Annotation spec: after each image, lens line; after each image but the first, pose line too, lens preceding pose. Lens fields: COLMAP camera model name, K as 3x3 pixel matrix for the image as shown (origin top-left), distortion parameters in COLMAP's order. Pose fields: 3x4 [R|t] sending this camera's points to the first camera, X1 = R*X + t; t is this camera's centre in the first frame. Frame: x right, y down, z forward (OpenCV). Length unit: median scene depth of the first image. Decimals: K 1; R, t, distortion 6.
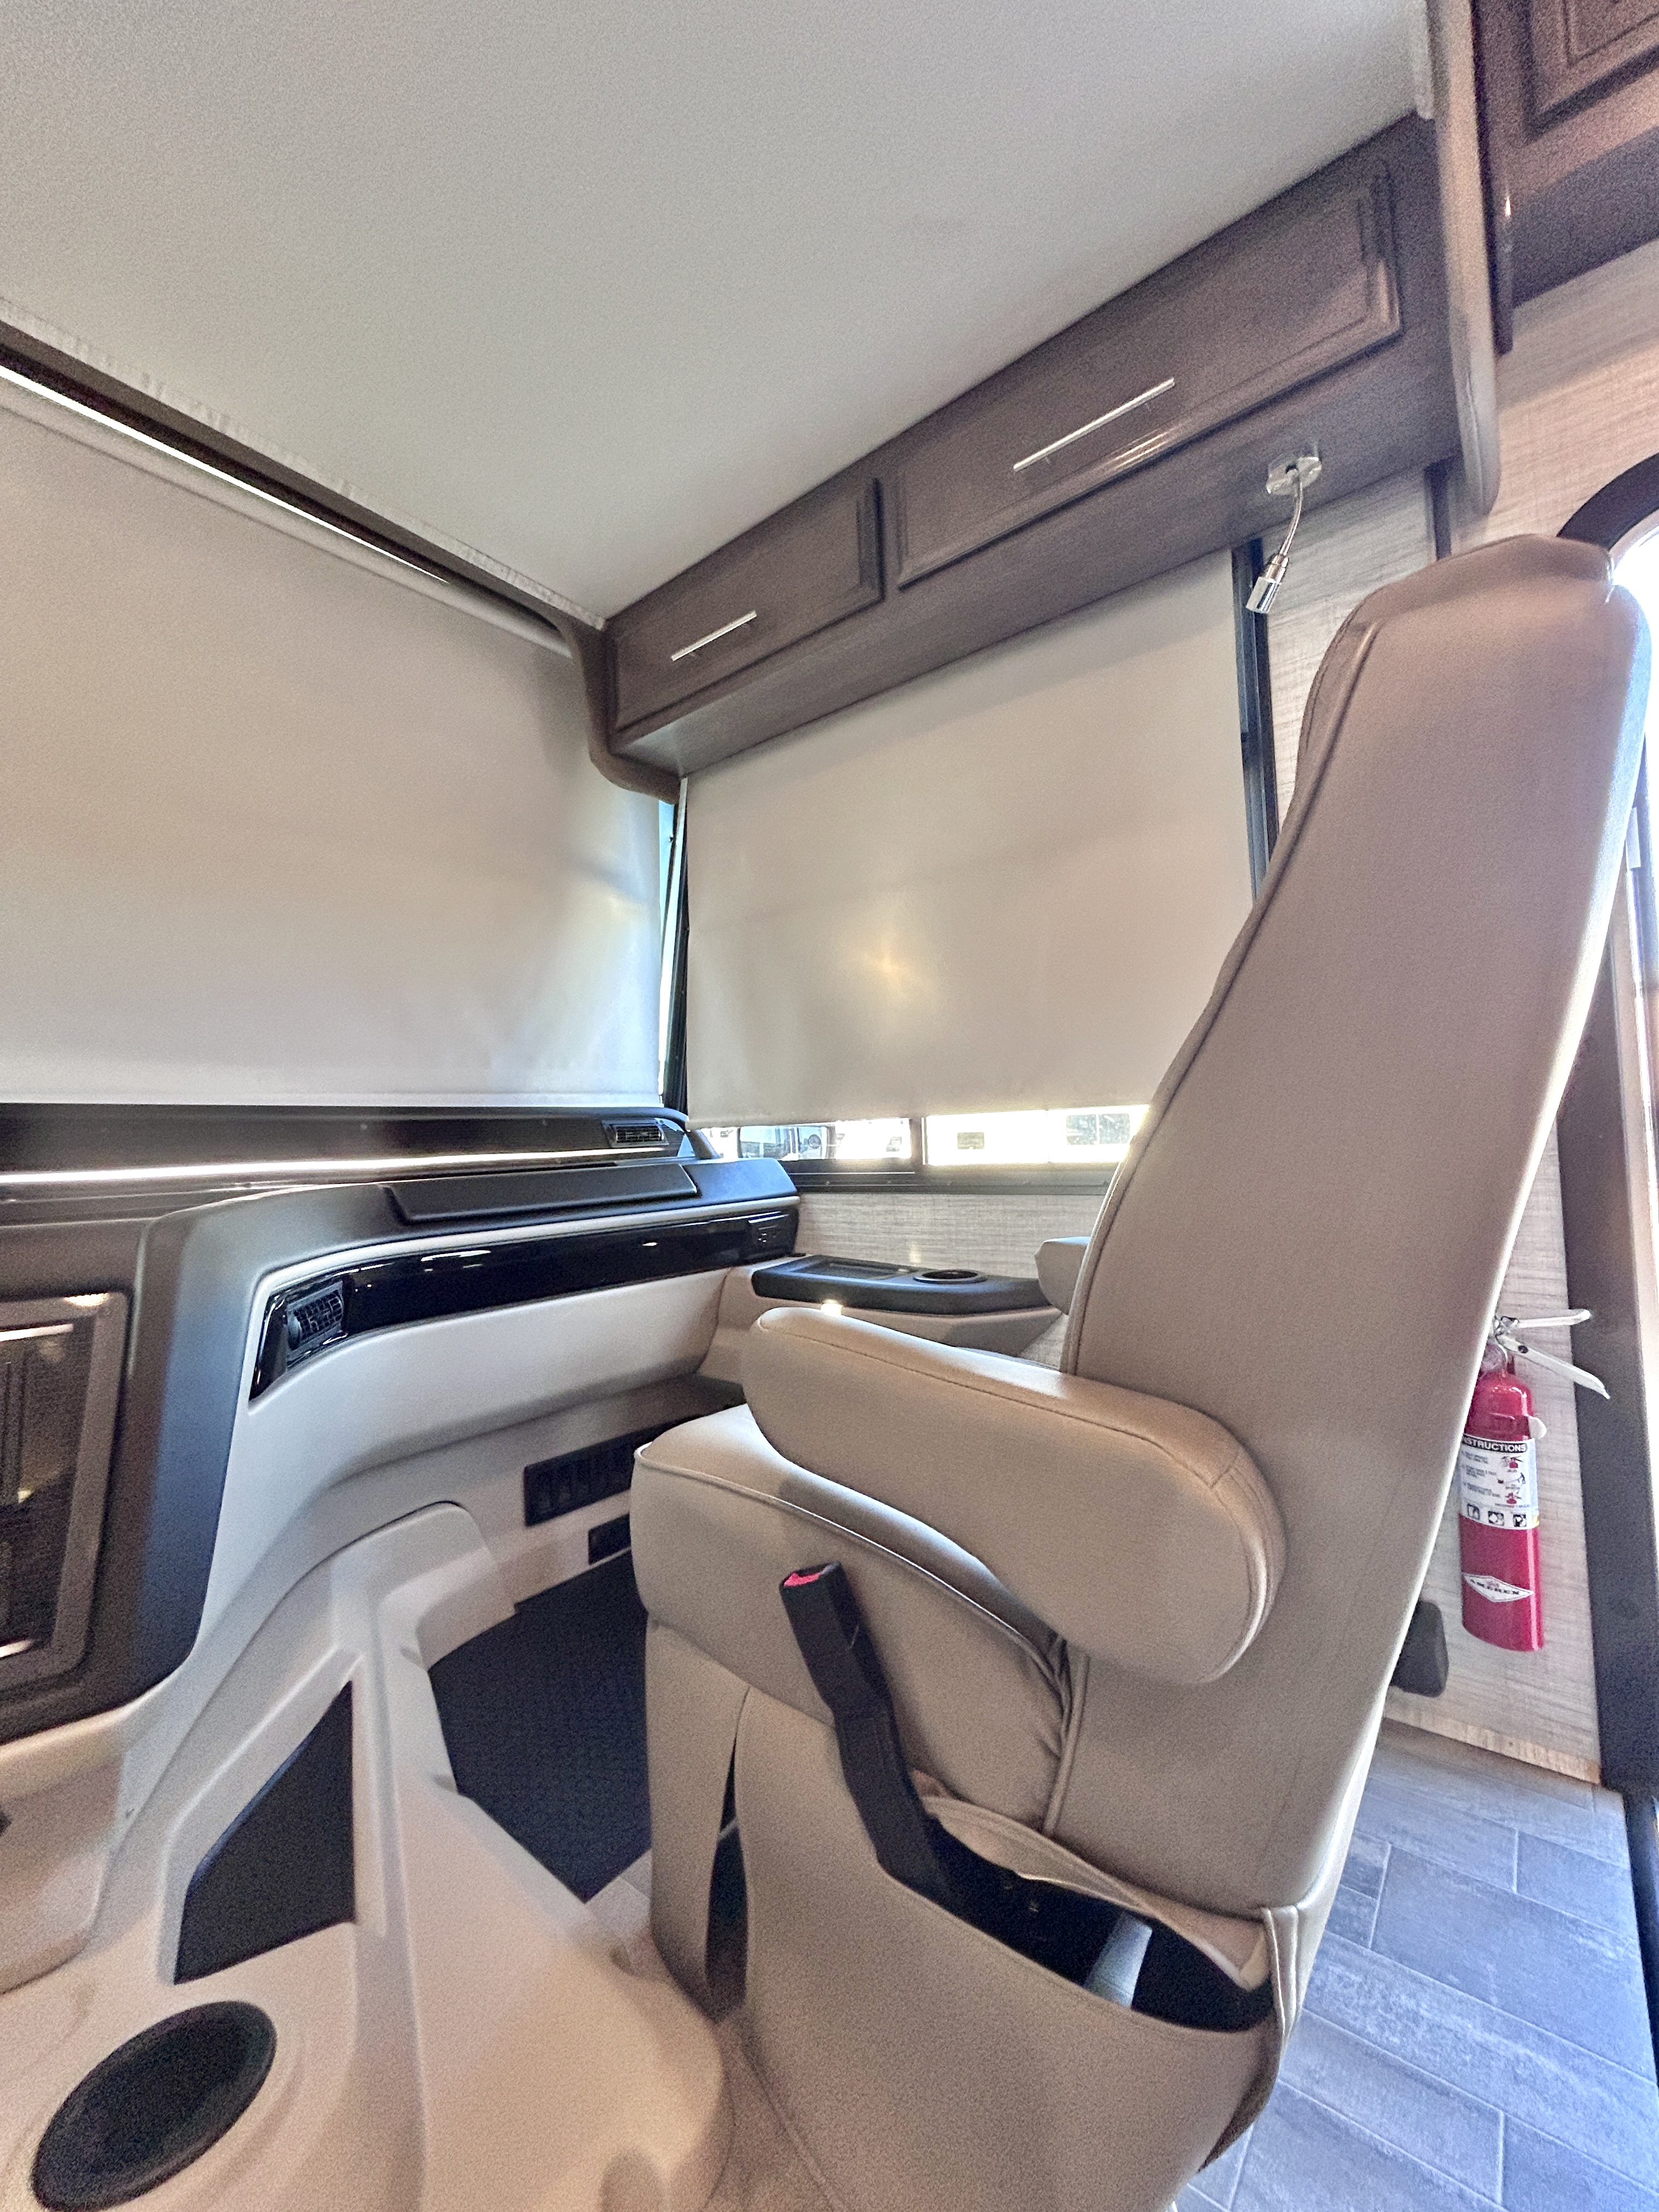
lens RADIAL K [[891.3, 0, 834.7], [0, 891.3, 1102.5], [0, 0, 1]] dist [-0.000306, 0.001433]
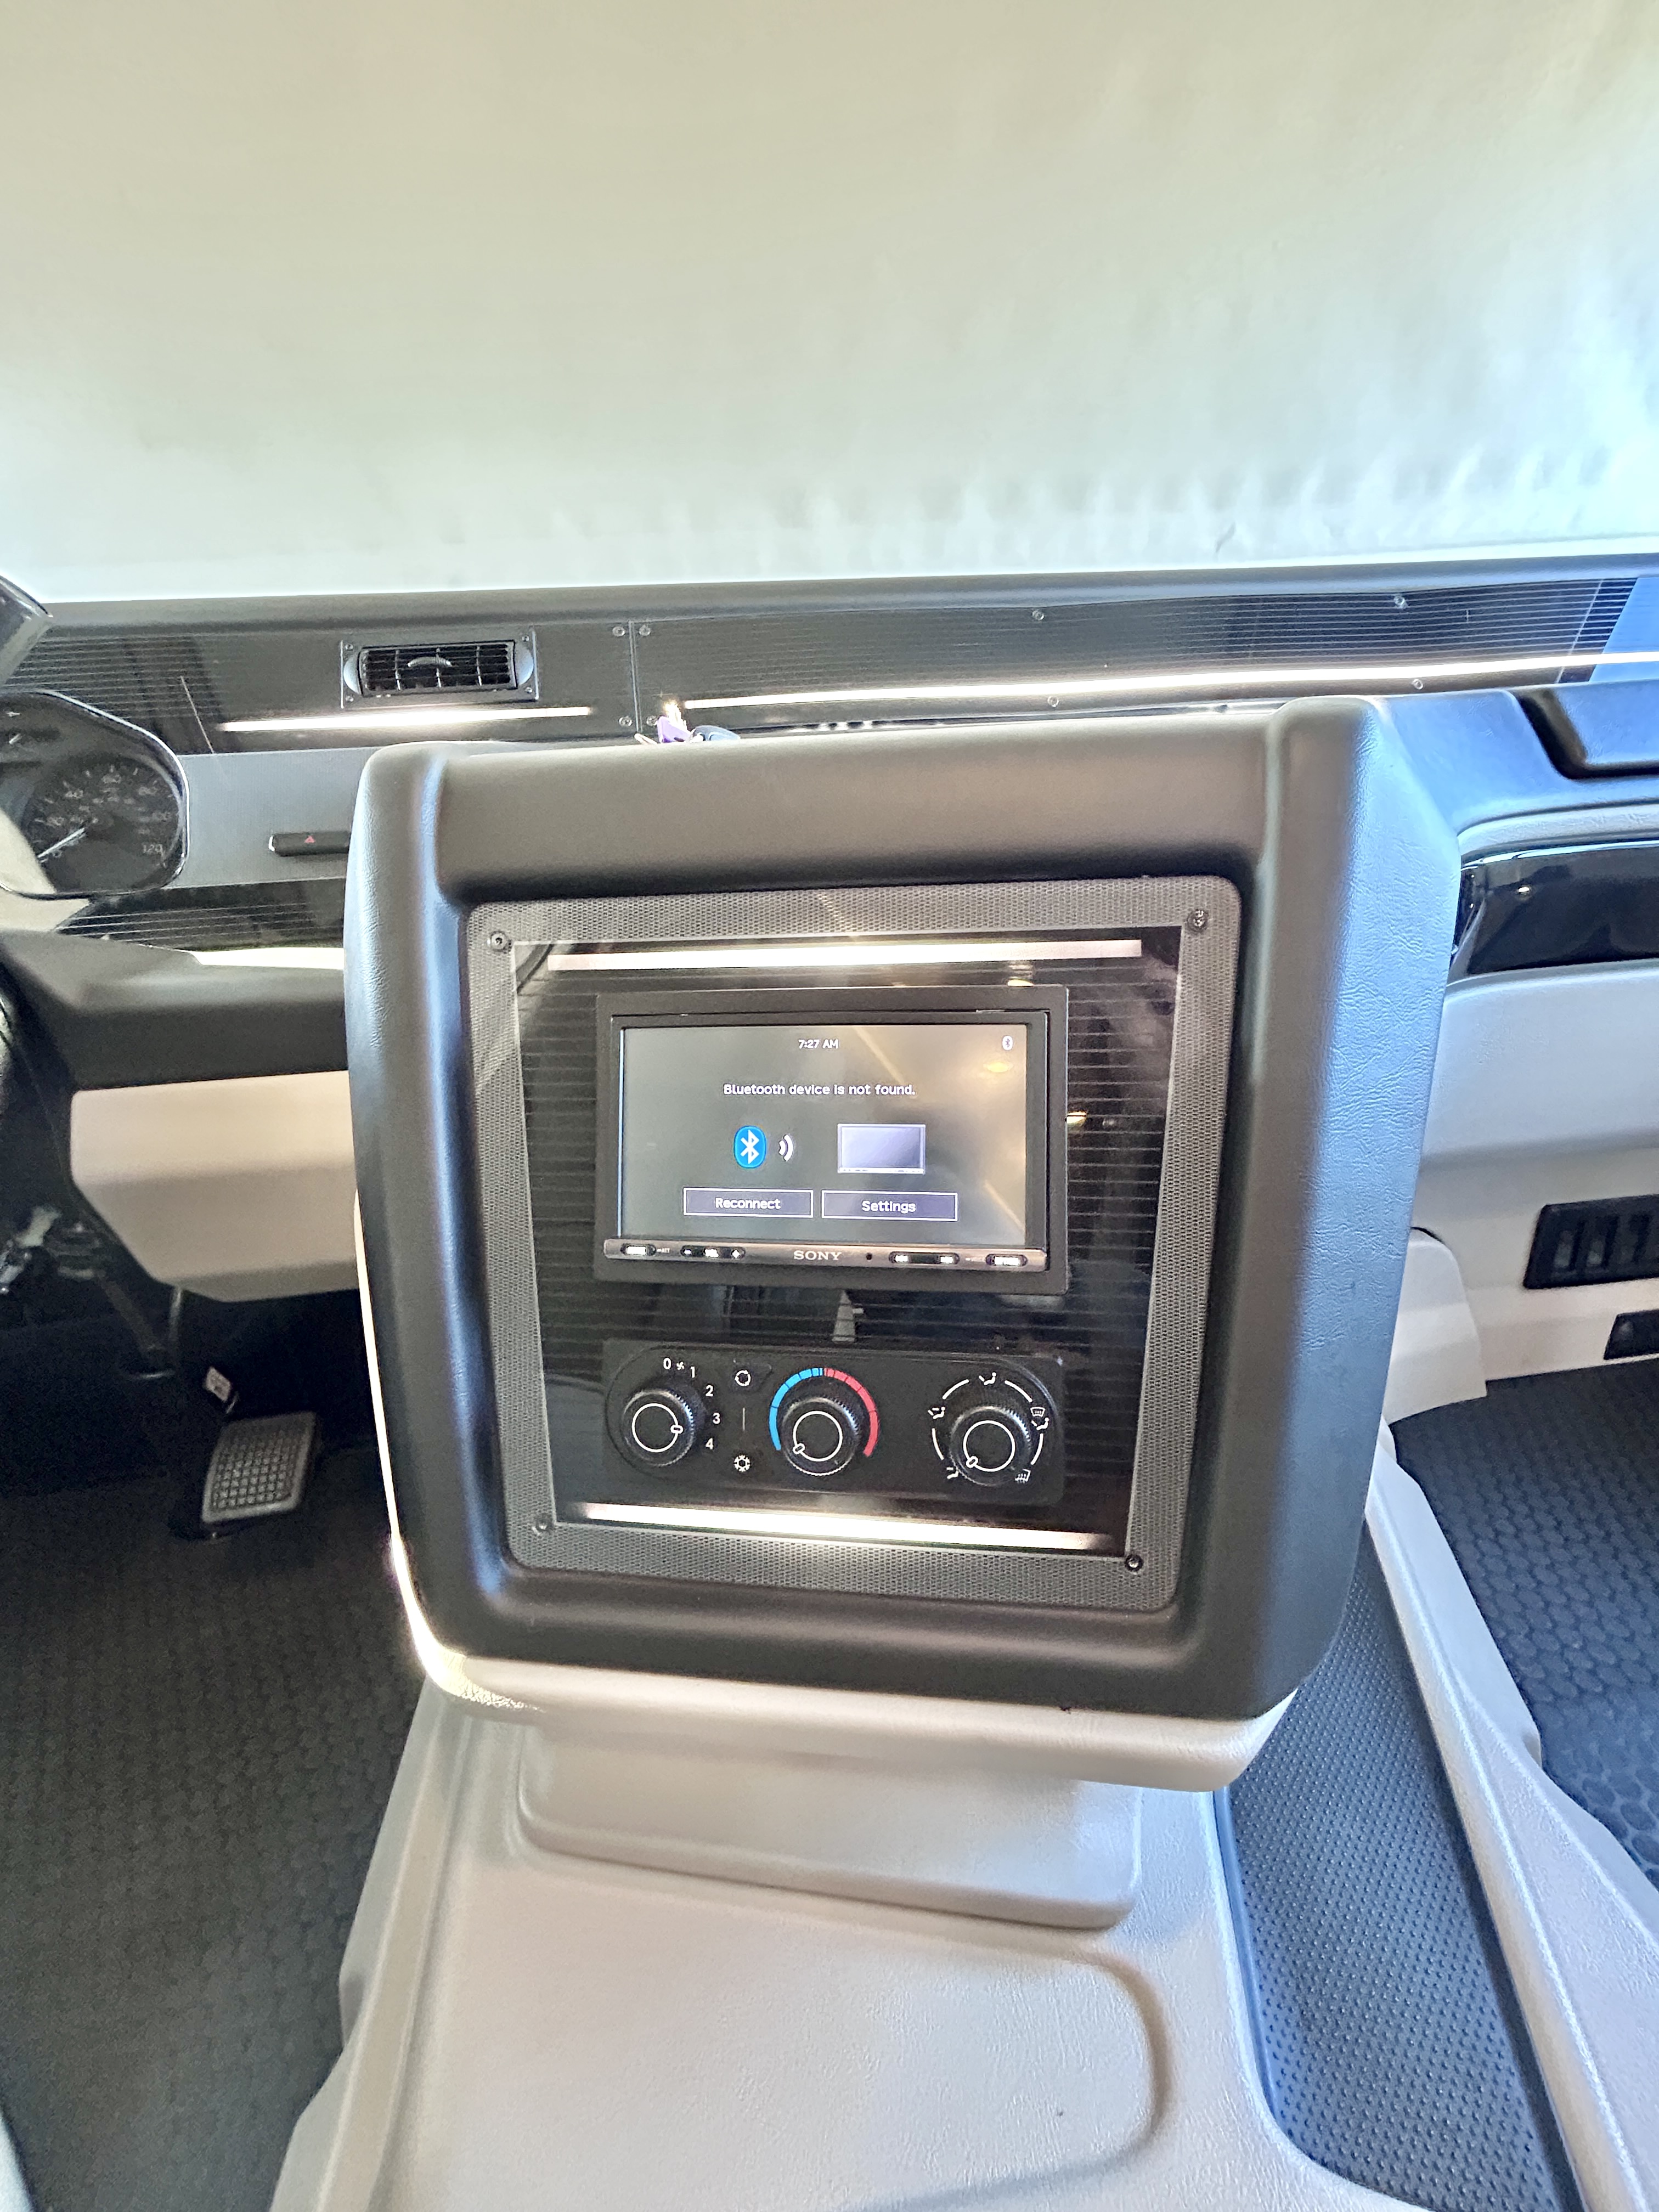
lens RADIAL K [[891.3, 0, 817.6], [0, 891.3, 1100.8], [0, 0, 1]] dist [-0.000306, 0.001433]
pose [[0.707129, 0.243729, -0.663751, -0.303903], [0.060920, 0.914224, 0.400603, 0.061046], [0.704456, -0.323714, 0.631626, 0.268081]]
